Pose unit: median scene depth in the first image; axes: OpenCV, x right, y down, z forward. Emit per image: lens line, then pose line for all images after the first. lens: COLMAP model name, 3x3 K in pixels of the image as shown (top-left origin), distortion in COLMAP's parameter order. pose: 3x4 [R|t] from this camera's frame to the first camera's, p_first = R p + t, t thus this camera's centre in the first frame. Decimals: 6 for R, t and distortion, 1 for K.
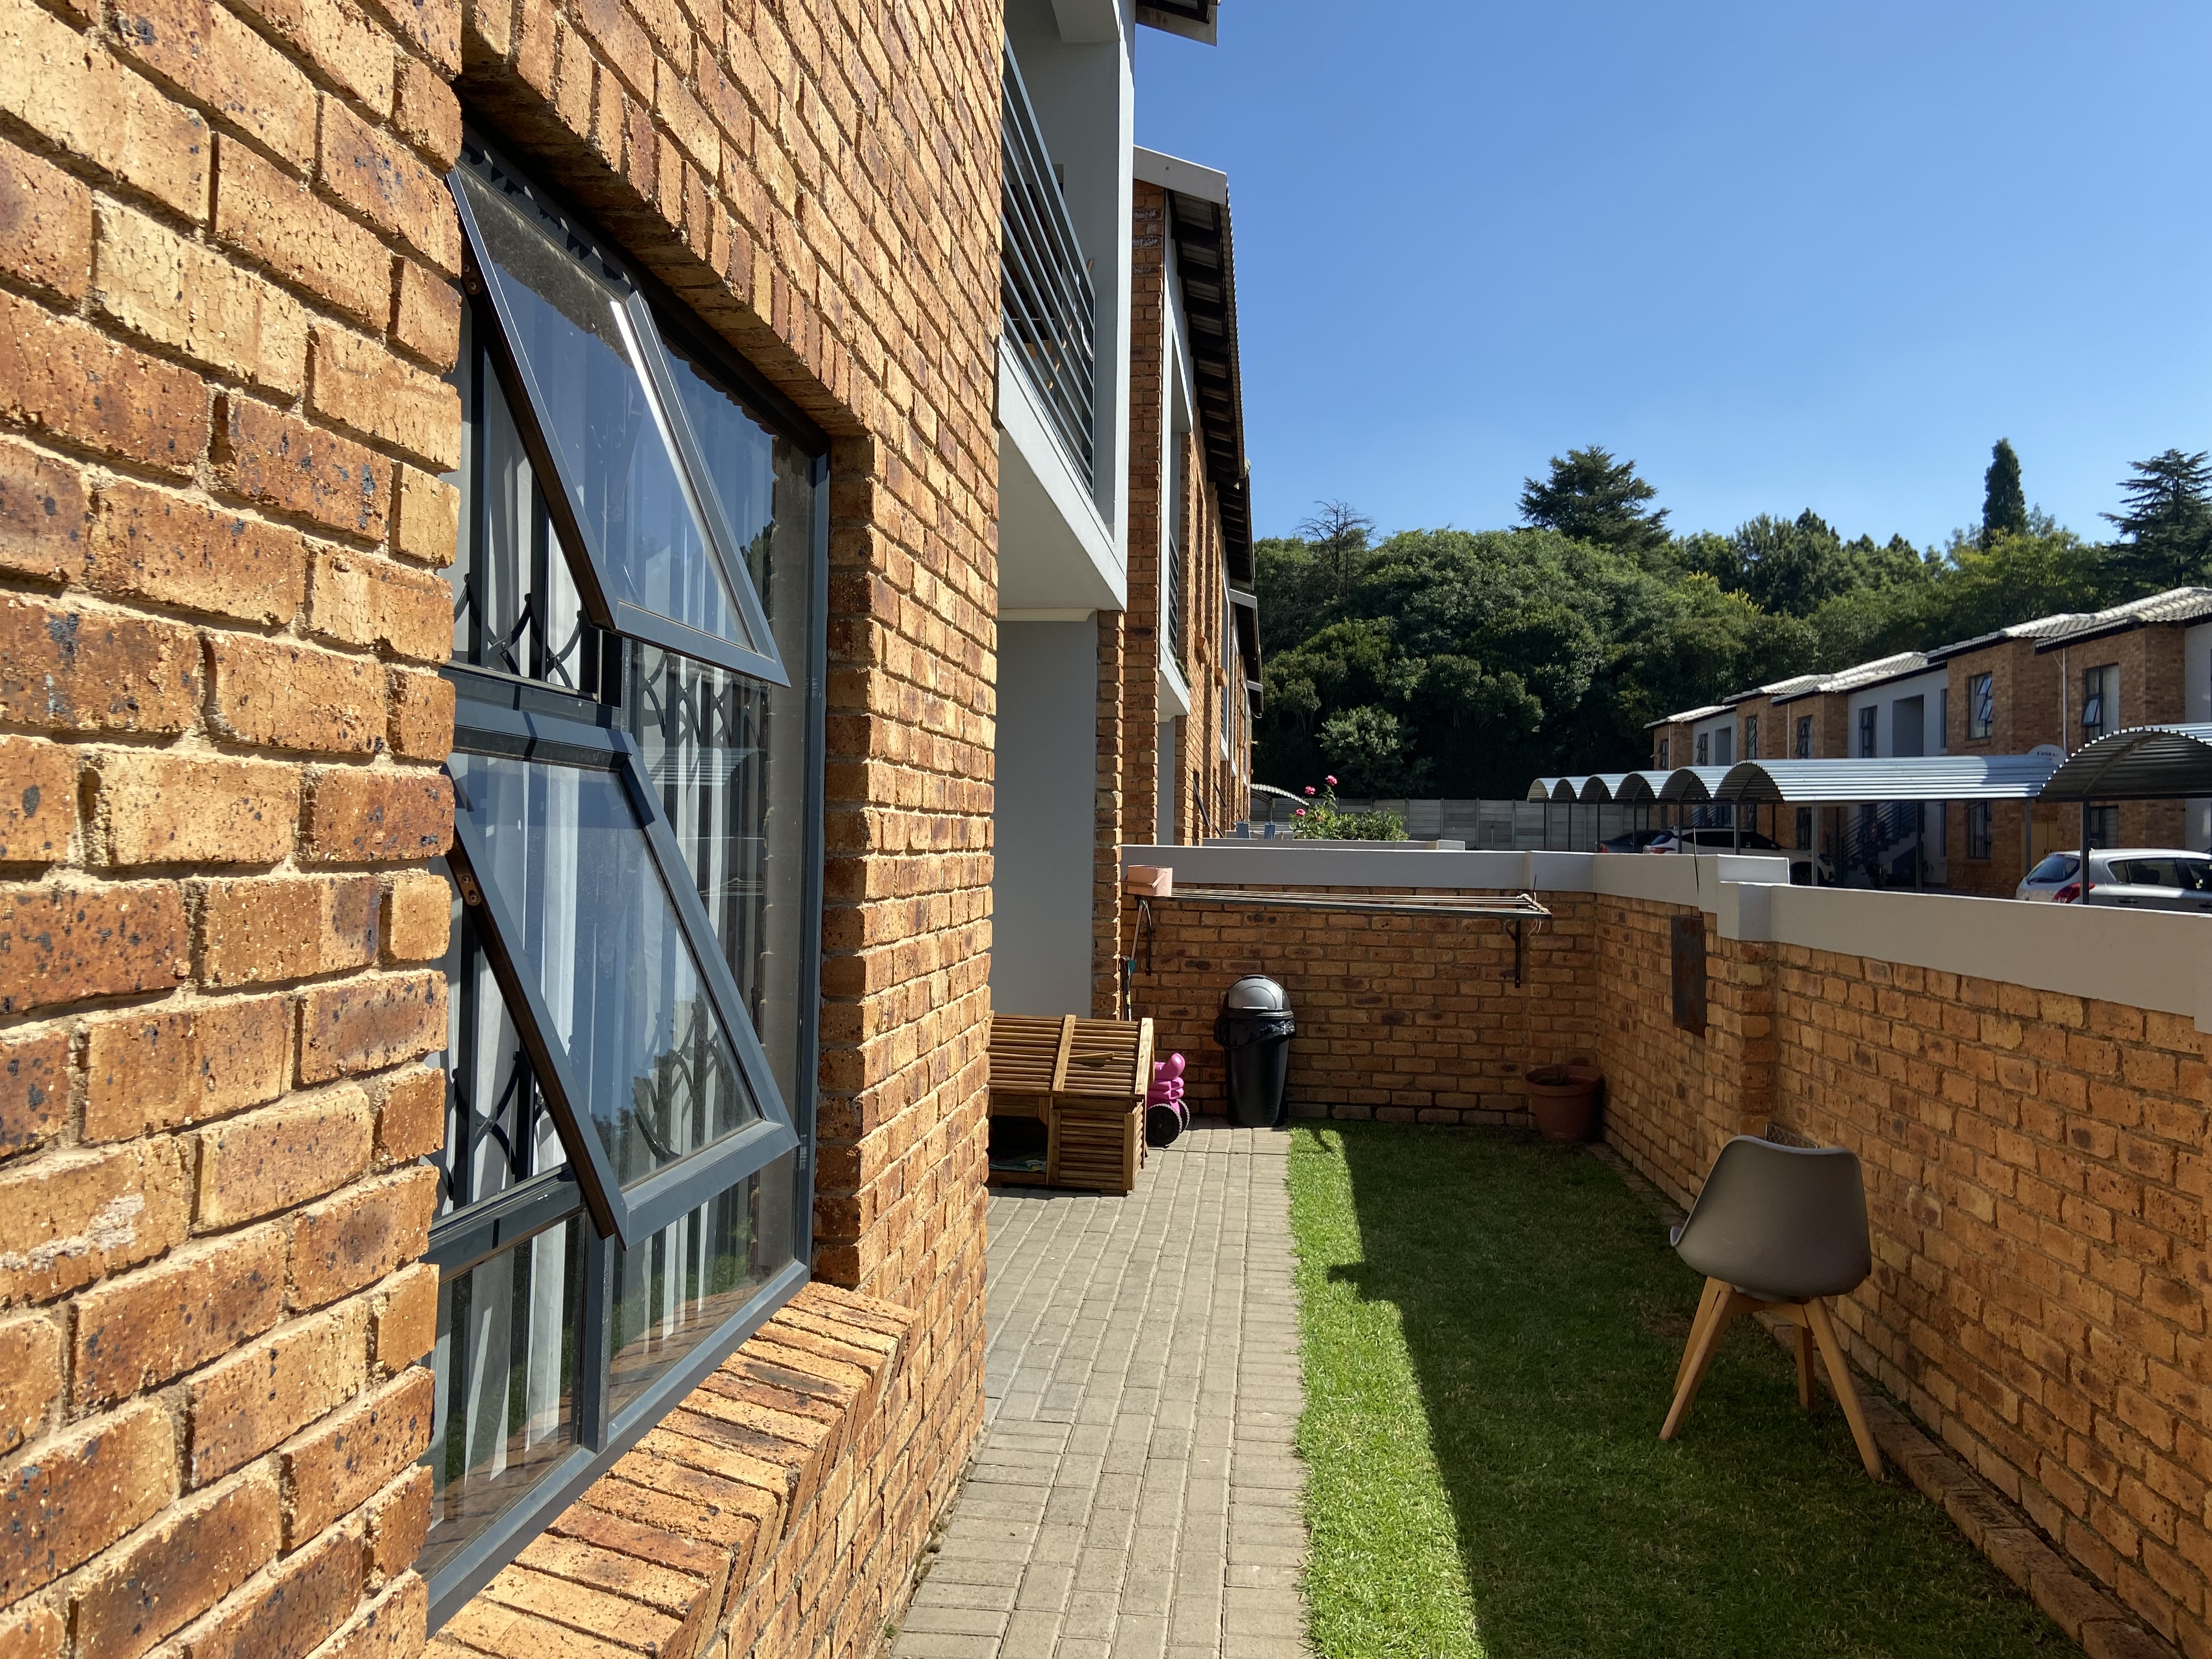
lens RADIAL K [[1668.3, 0, 1091.1], [0, 1668.3, 828.3], [0, 0, 1]] dist [0.080989, -0.090791]
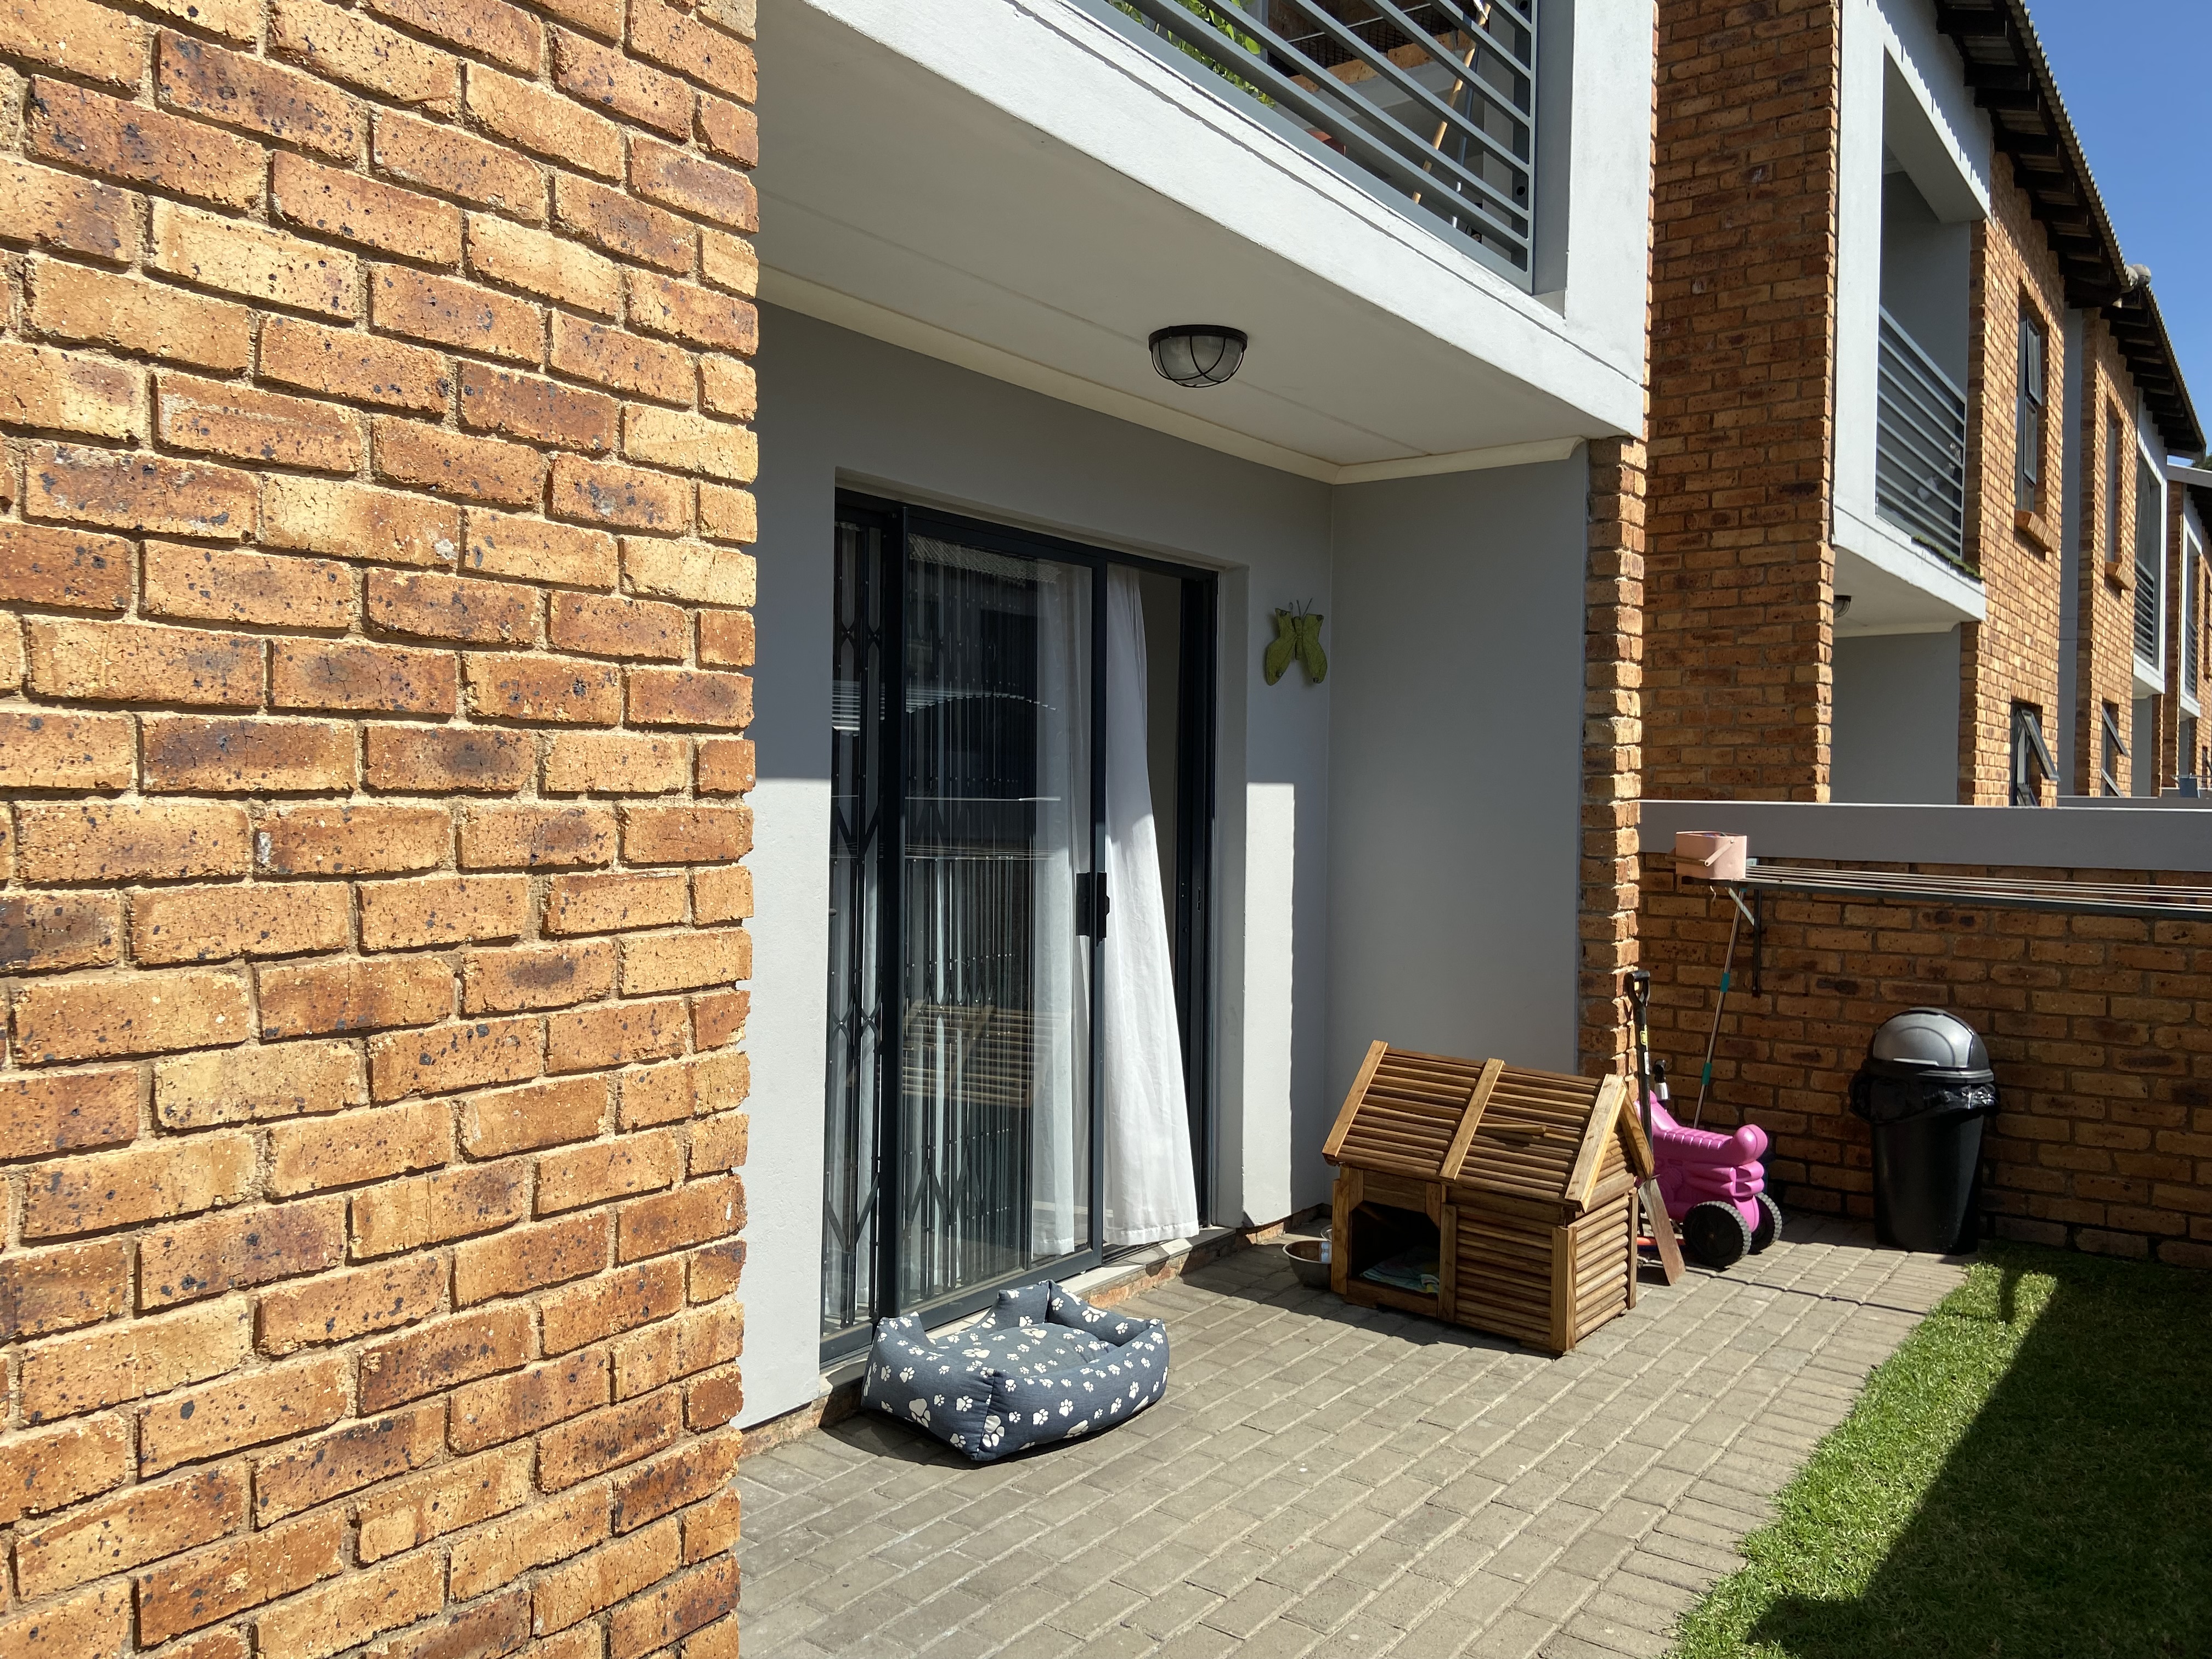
lens RADIAL K [[1668.3, 0, 1111.4], [0, 1668.3, 819.2], [0, 0, 1]] dist [0.080989, -0.090791]
pose [[0.863878, 0.005105, -0.503676, 0.154289], [0.002680, 0.999888, 0.014729, 0.006547], [0.503694, -0.014074, 0.863767, 0.295884]]
